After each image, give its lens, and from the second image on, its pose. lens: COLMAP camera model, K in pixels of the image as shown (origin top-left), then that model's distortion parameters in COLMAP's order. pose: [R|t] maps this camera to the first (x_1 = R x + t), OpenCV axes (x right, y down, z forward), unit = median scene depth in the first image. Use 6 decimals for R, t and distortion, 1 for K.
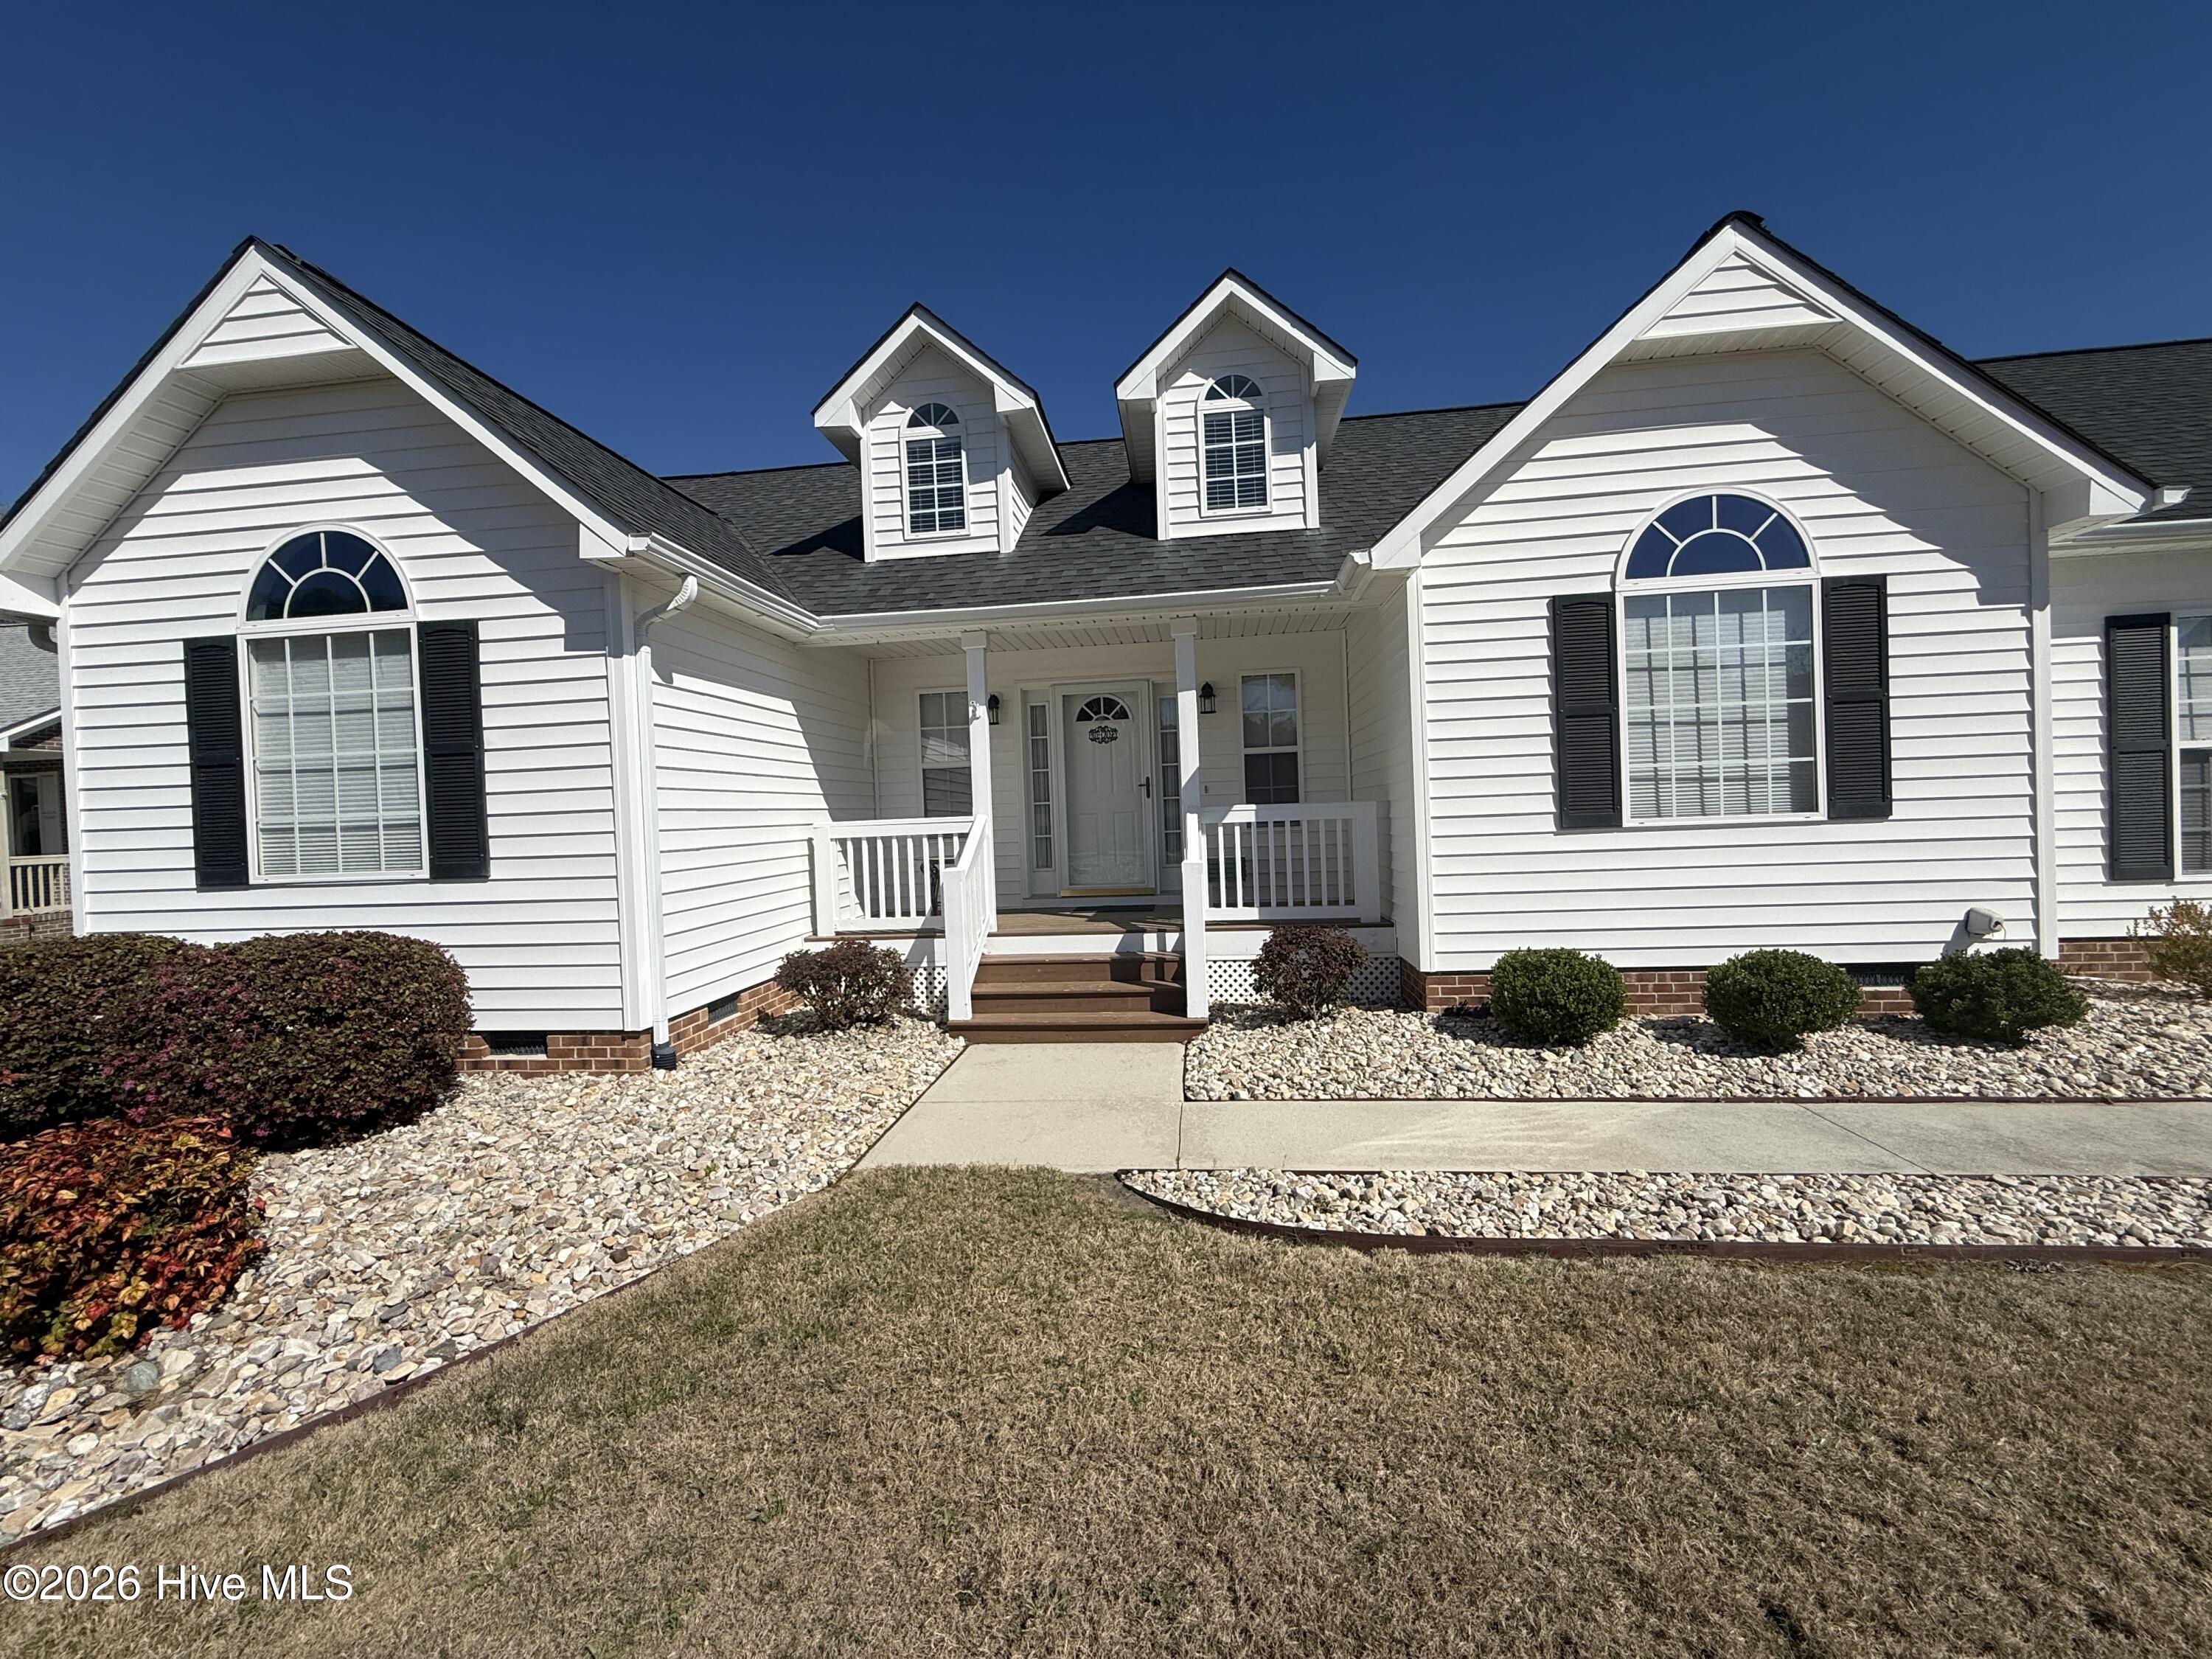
lens RADIAL K [[889.1, 0, 1096.2], [0, 889.1, 826.7], [0, 0, 1]] dist [0.001208, -0.000563]
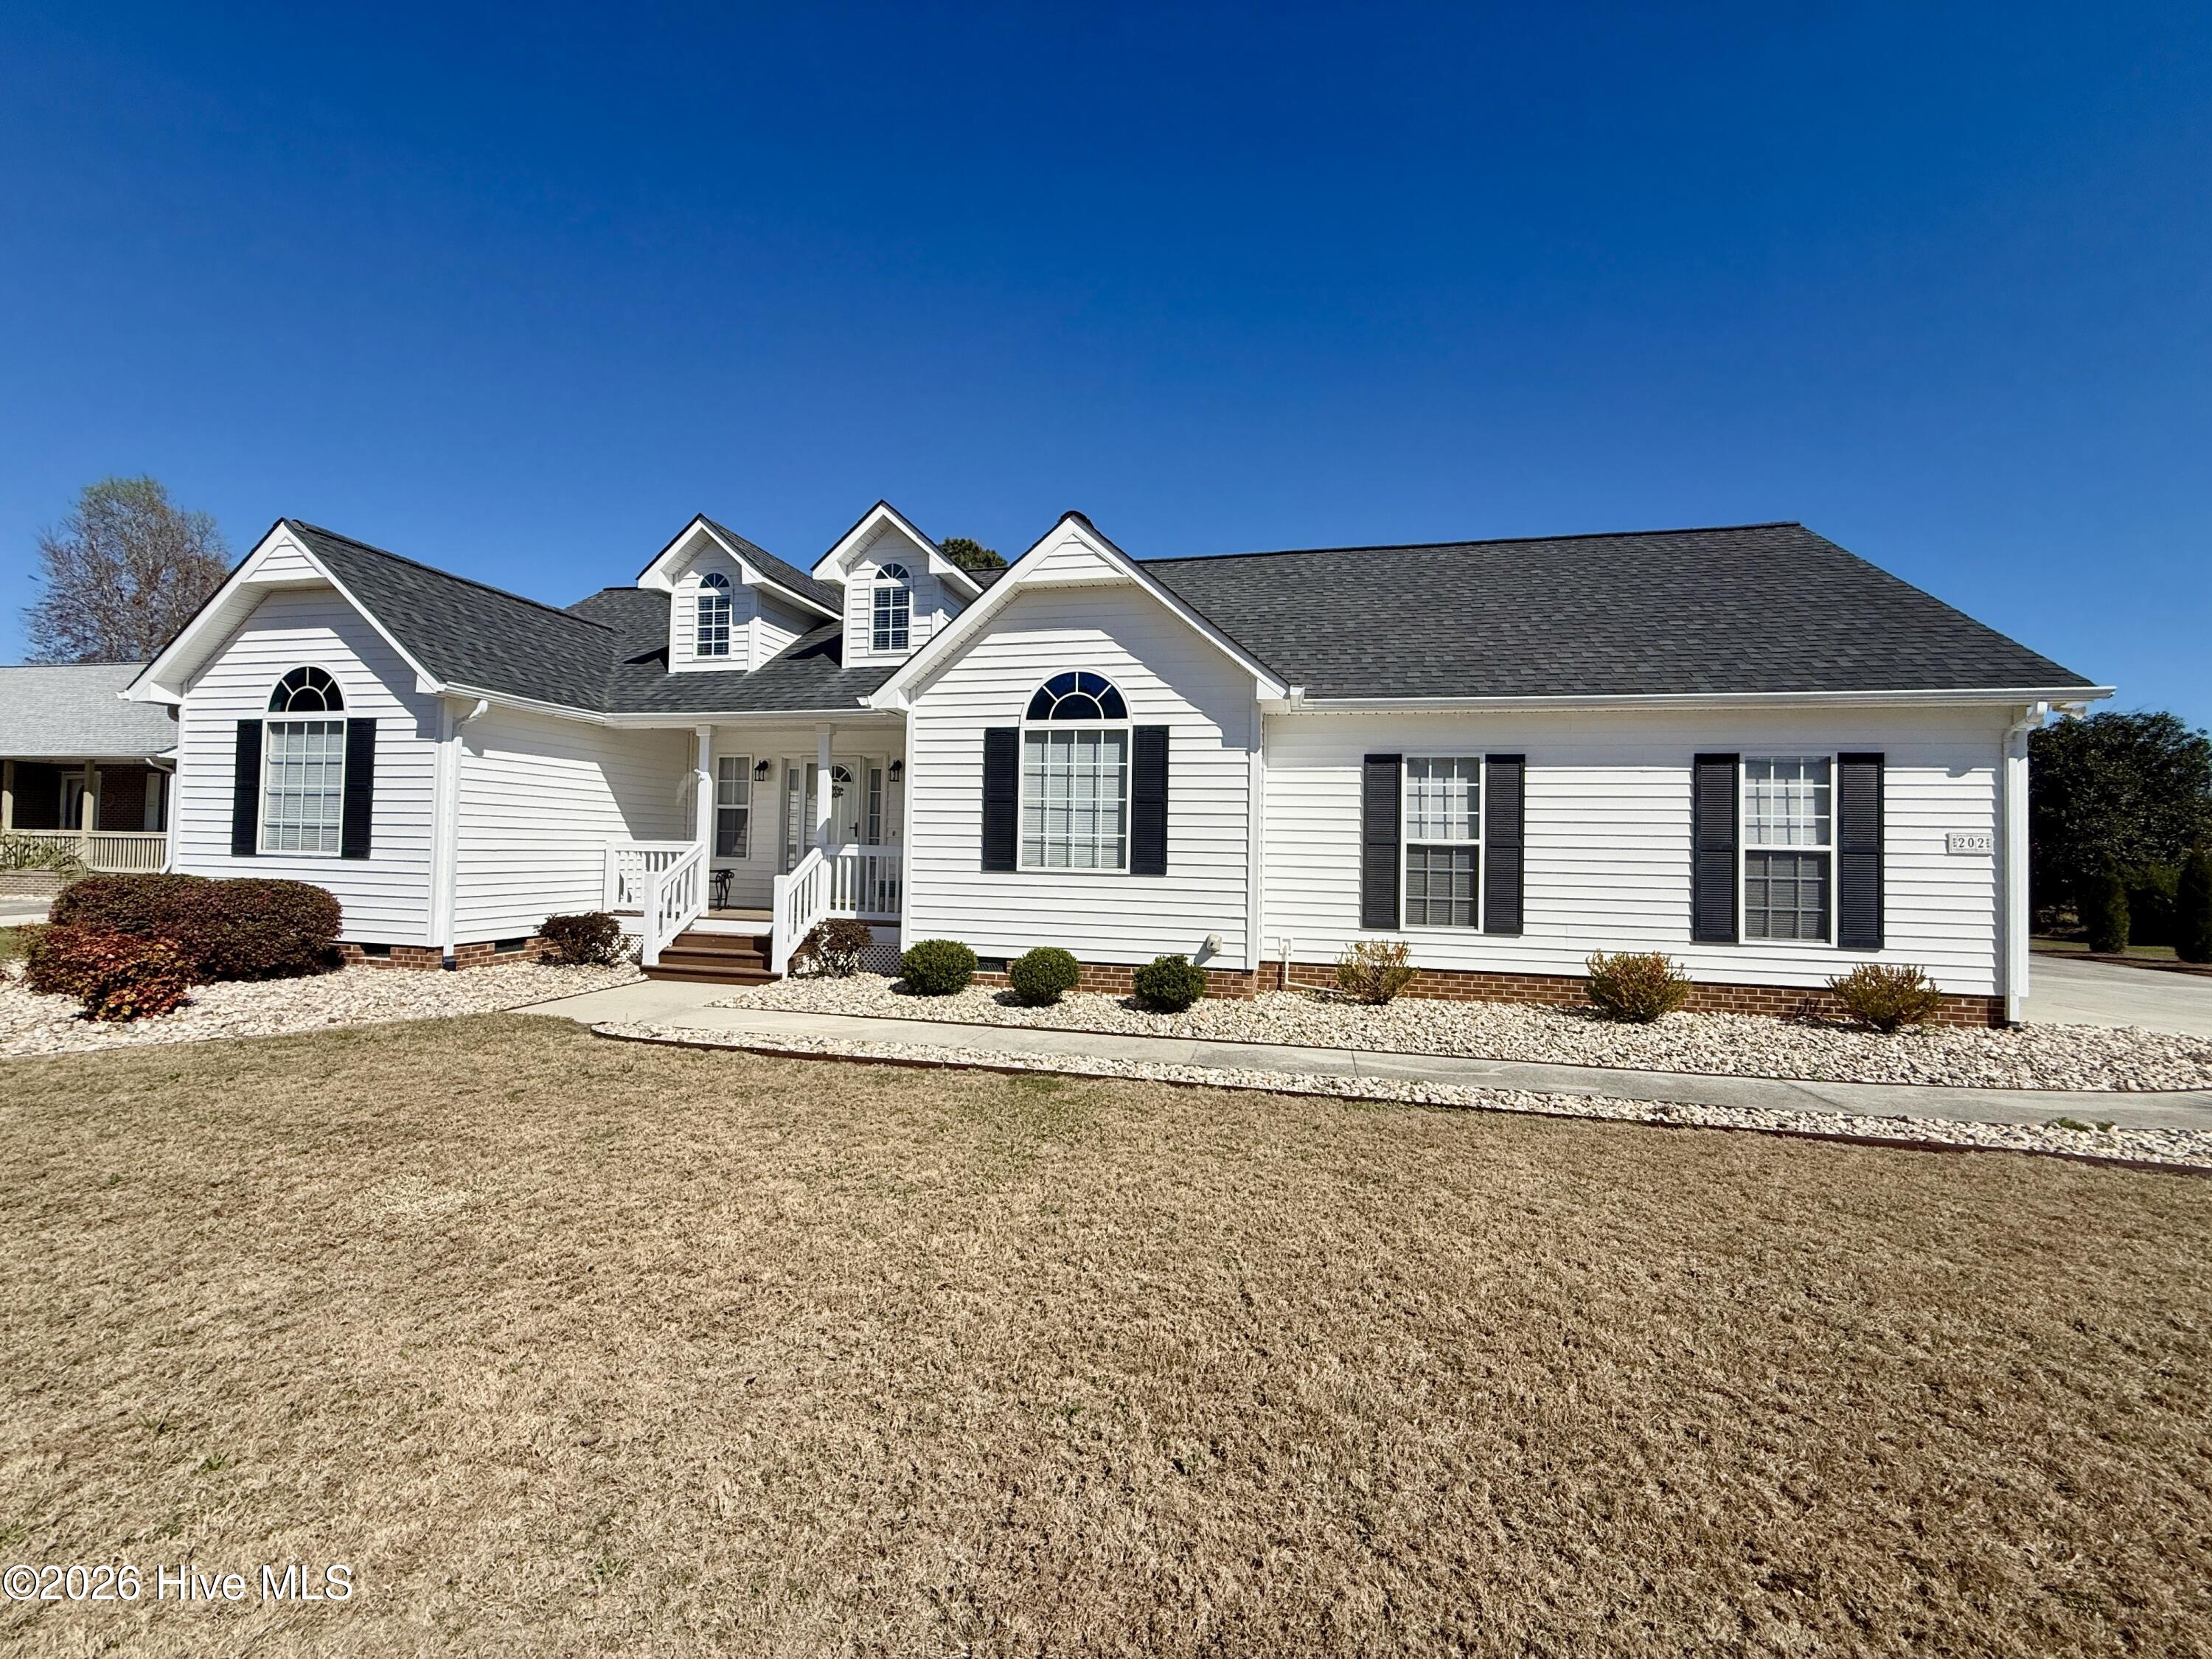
lens RADIAL K [[889.1, 0, 1095.1], [0, 889.1, 826.3], [0, 0, 1]] dist [0.001208, -0.000563]
pose [[0.992259, 0.057118, -0.110275, 0.935279], [-0.061714, 0.997343, -0.038719, -0.027462], [0.107770, 0.045225, 0.993147, -0.619370]]
